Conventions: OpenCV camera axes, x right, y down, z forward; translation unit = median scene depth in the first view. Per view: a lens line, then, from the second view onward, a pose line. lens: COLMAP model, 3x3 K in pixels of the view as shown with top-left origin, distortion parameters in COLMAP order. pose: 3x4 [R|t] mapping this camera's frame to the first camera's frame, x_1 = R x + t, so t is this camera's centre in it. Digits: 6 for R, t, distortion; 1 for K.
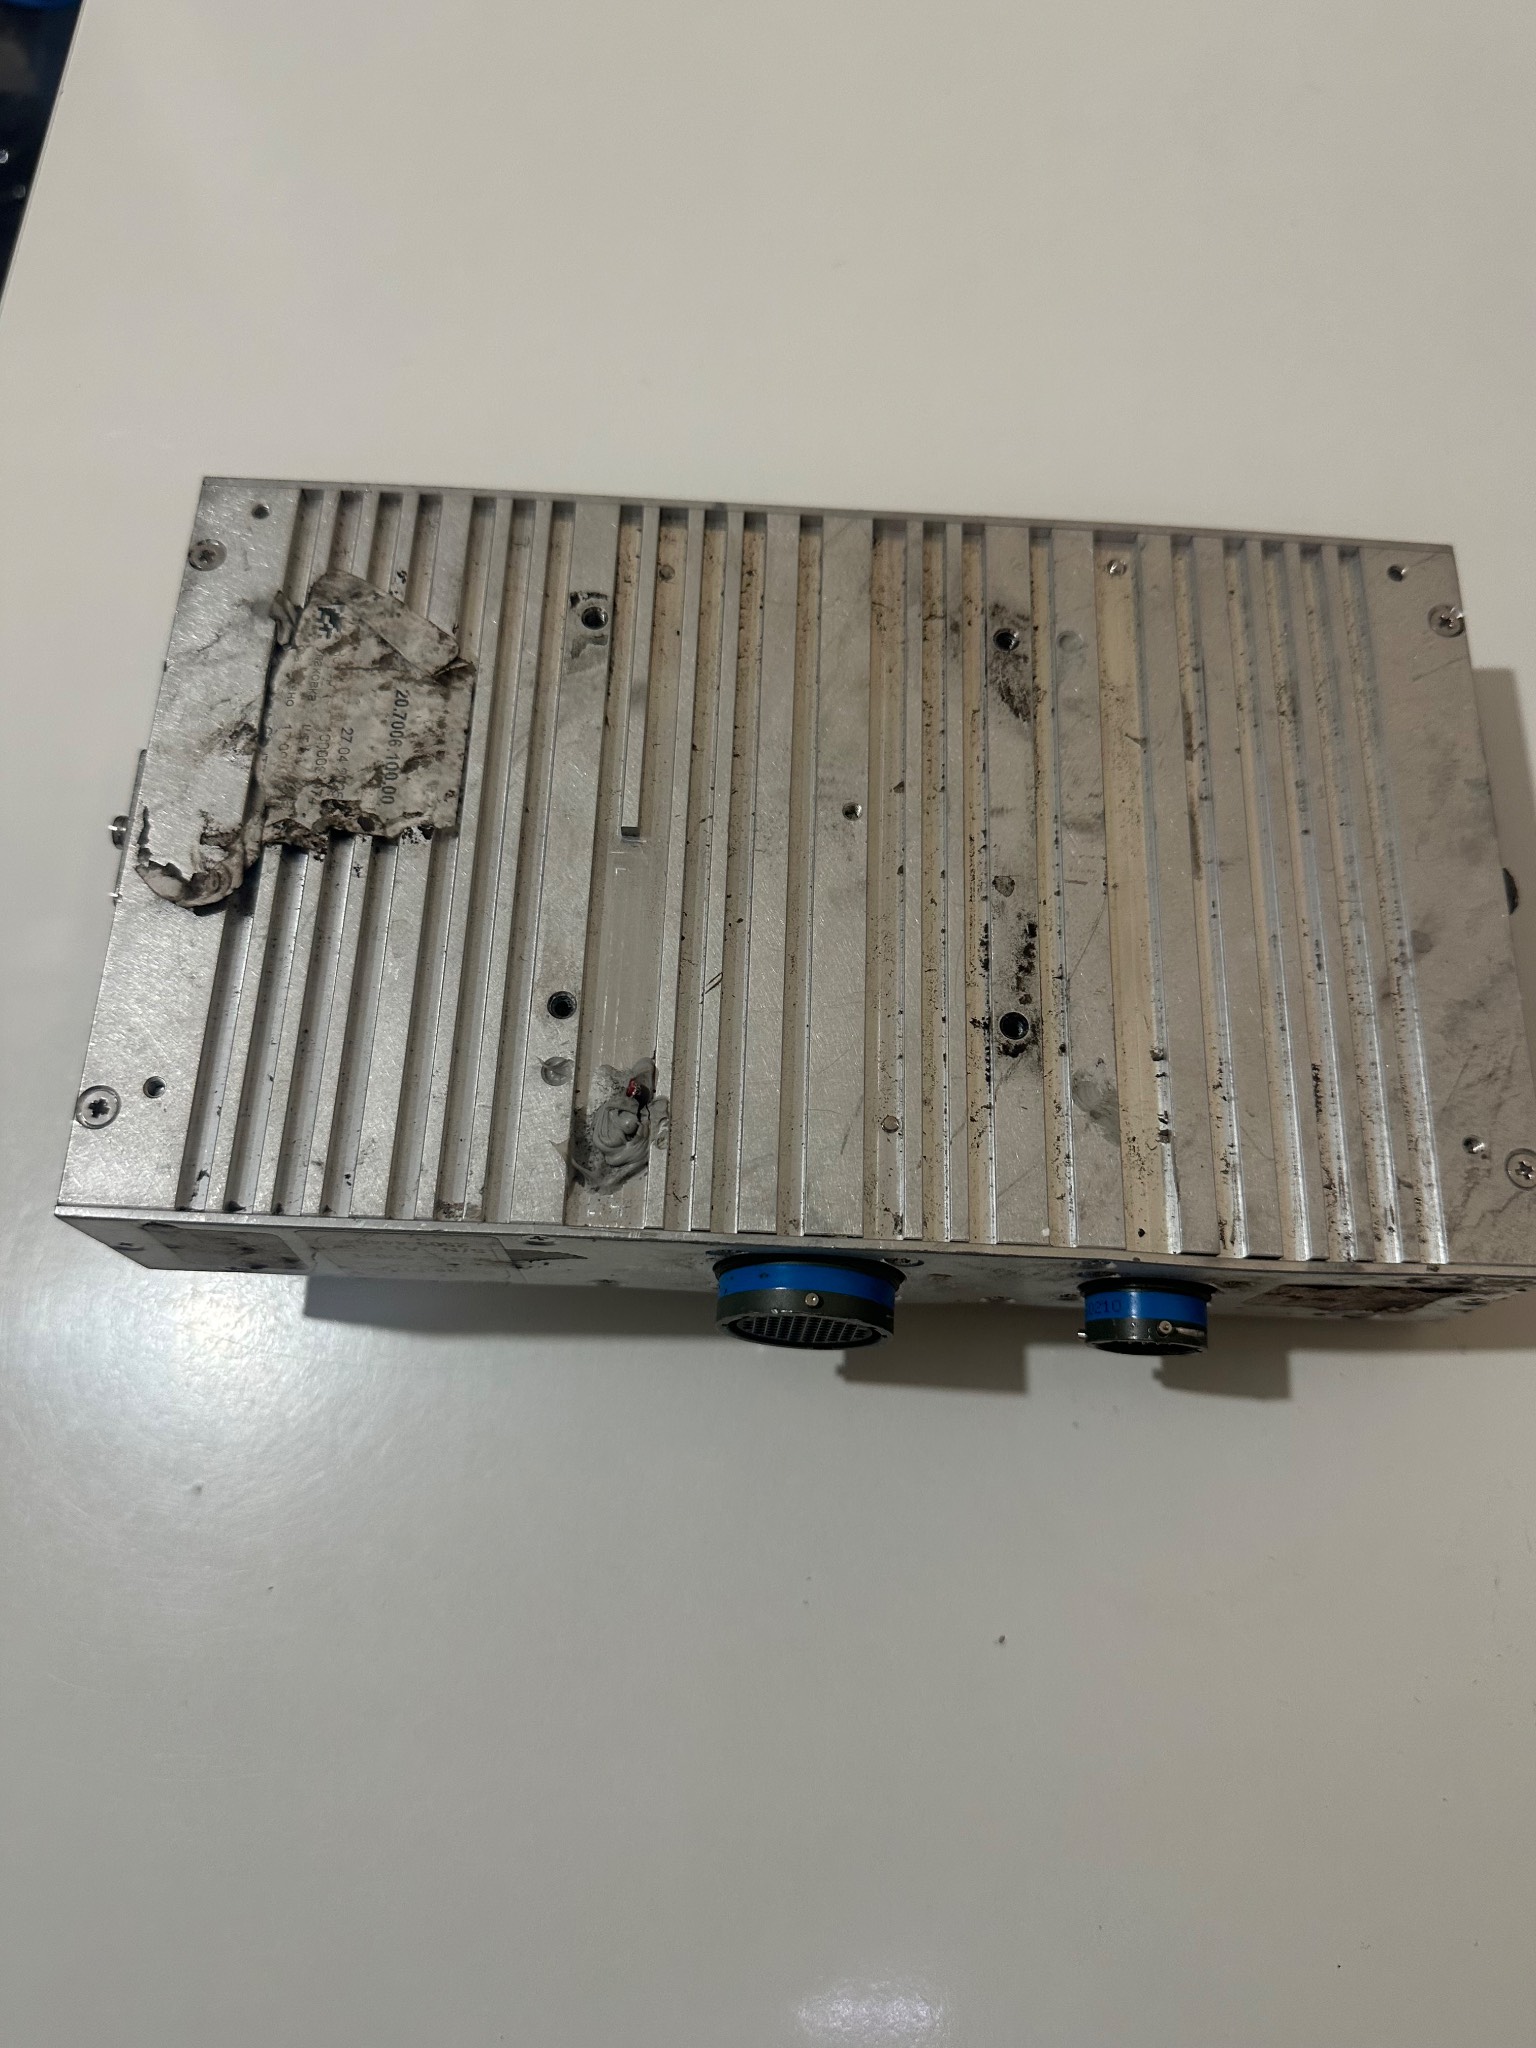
lens RADIAL K [[1437.7, 0, 799.7], [0, 1437.7, 1023.3], [0, 0, 1]] dist [0.162222, -0.362527]
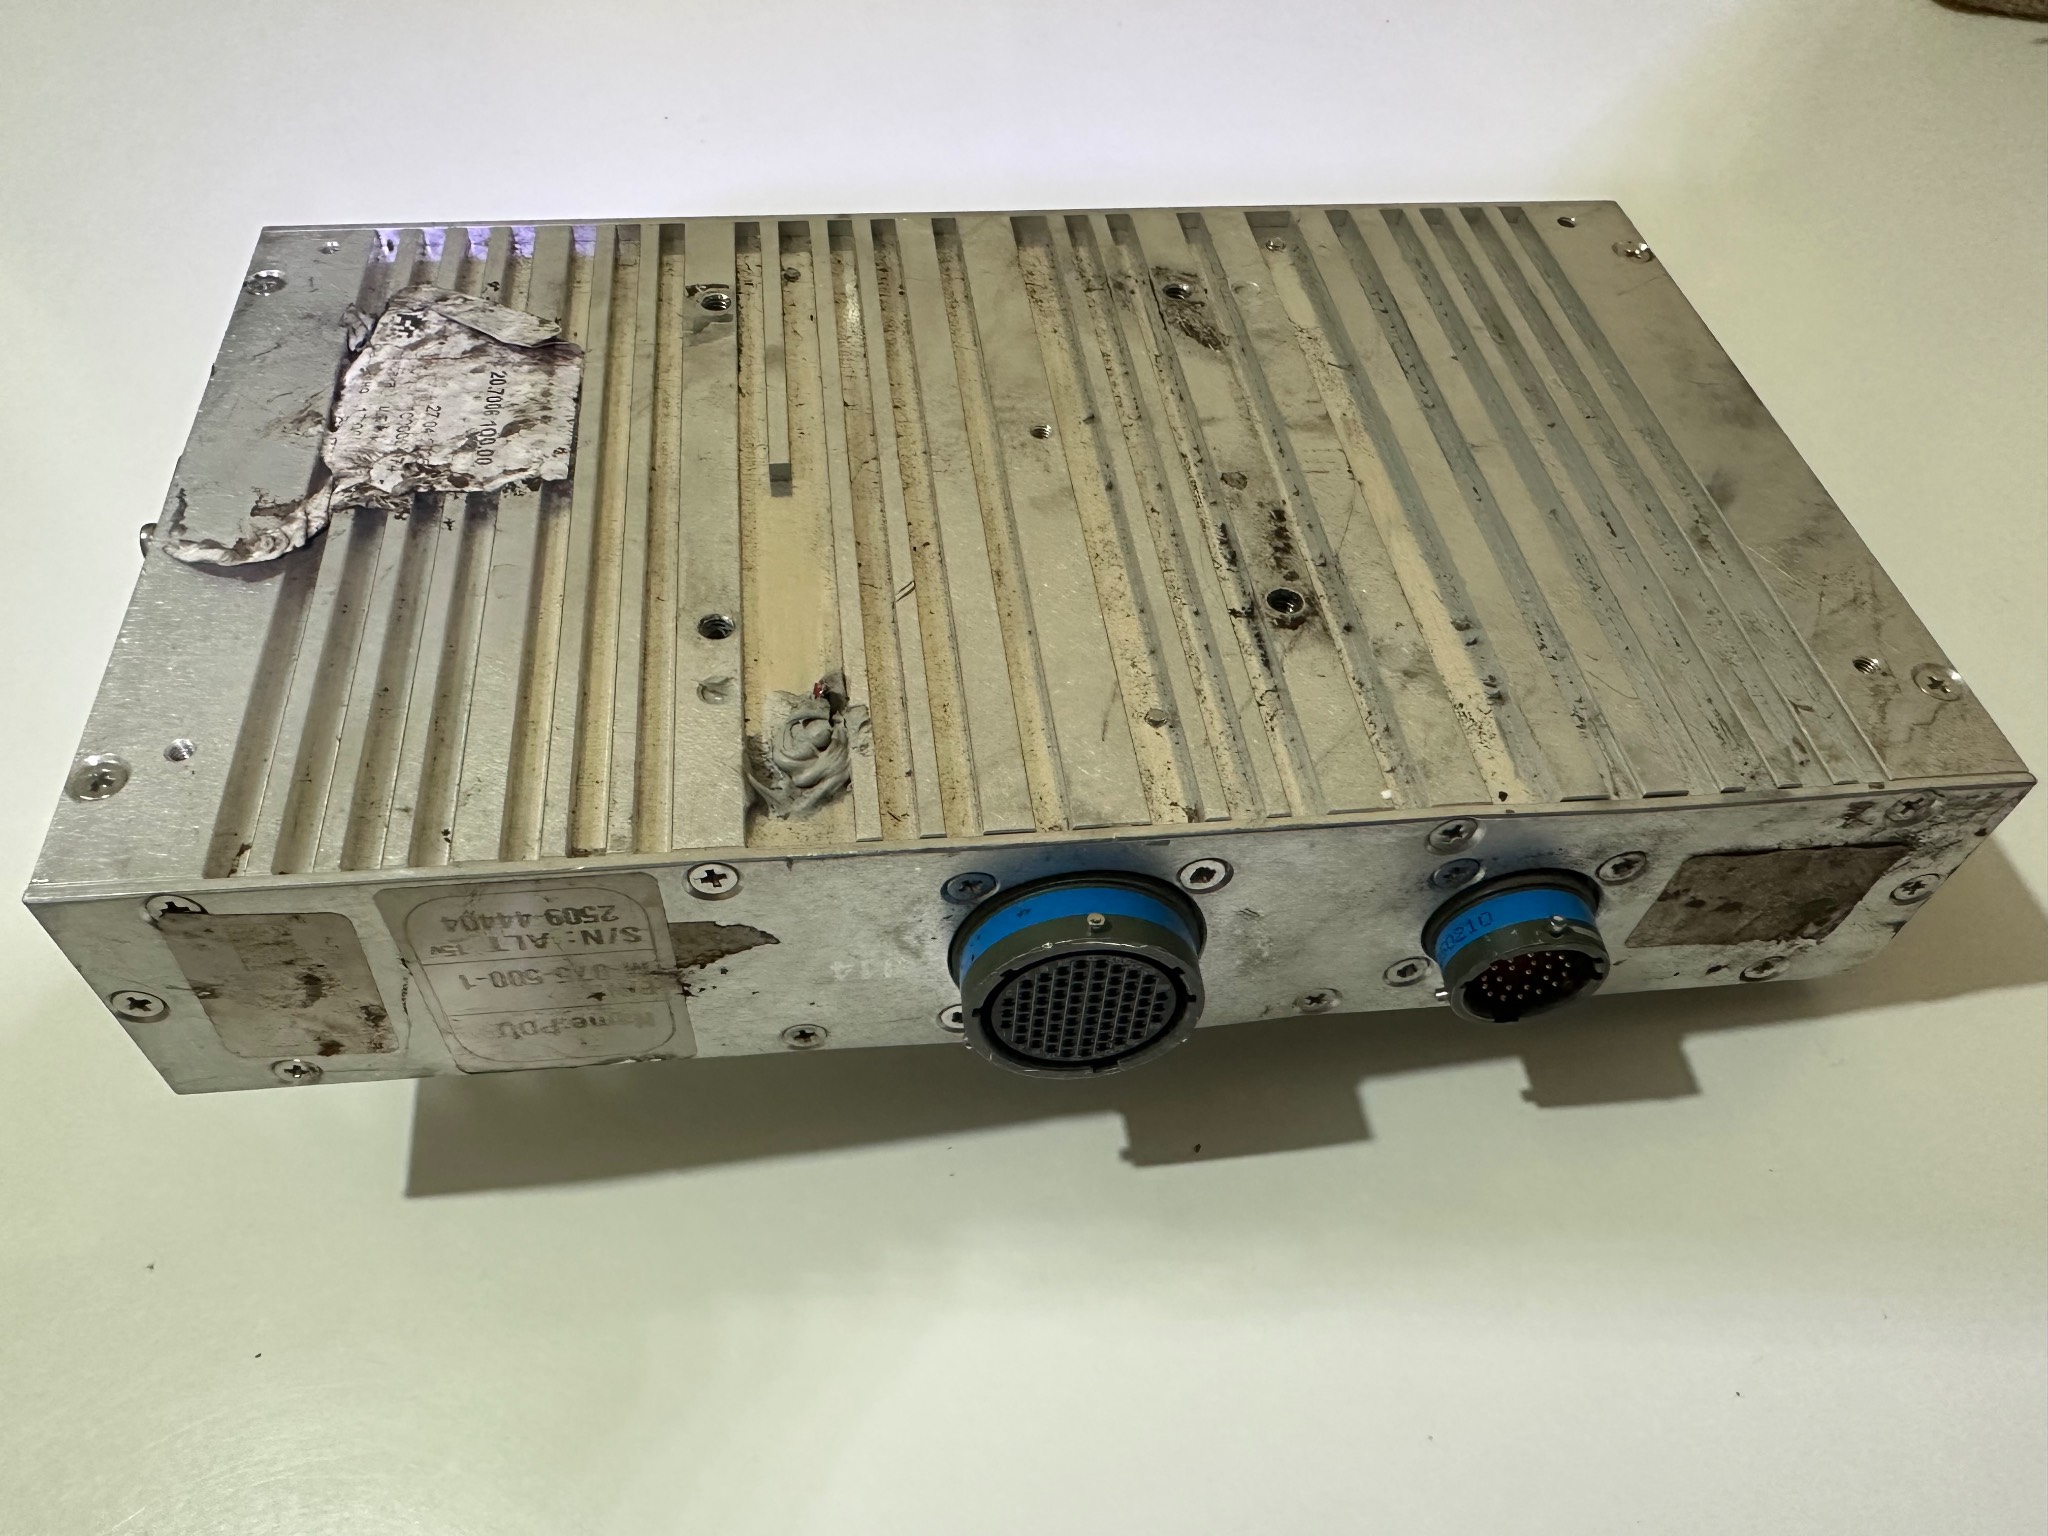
lens RADIAL K [[1439.0, 0, 990.5], [0, 1439.0, 890.4], [0, 0, 1]] dist [0.002072, -0.001573]
pose [[0.989740, -0.116328, 0.082962, -0.094911], [0.135902, 0.945695, -0.295282, 0.354830], [-0.044107, 0.303527, 0.951802, 0.284165]]
